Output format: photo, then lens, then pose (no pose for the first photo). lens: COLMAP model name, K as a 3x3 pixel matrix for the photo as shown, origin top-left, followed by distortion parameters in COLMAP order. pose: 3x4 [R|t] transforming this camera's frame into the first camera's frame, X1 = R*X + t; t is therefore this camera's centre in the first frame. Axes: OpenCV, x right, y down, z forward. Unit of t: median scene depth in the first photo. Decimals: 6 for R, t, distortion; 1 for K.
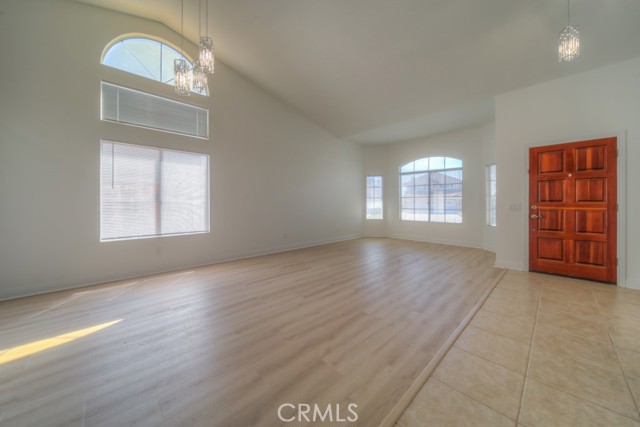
lens RADIAL K [[227.7, 0, 323.4], [0, 227.7, 202.6], [0, 0, 1]] dist [-0.001057, -0.000014]
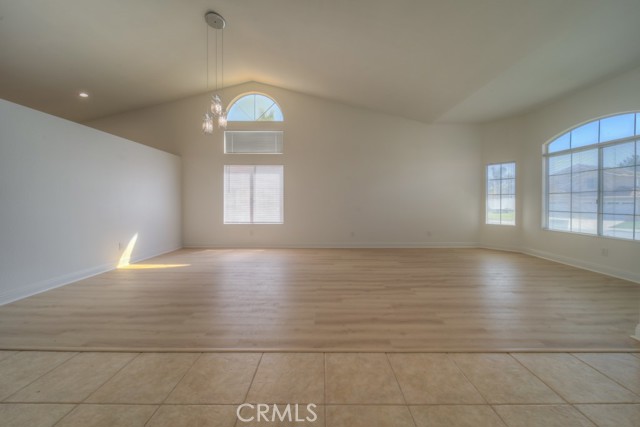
lens RADIAL K [[227.7, 0, 323.4], [0, 227.7, 202.6], [0, 0, 1]] dist [-0.001057, -0.000014]
pose [[0.719944, 0.003649, -0.694023, 0.552347], [-0.000468, 0.999989, 0.004772, 0.001469], [0.694032, -0.003111, 0.719937, 0.195702]]
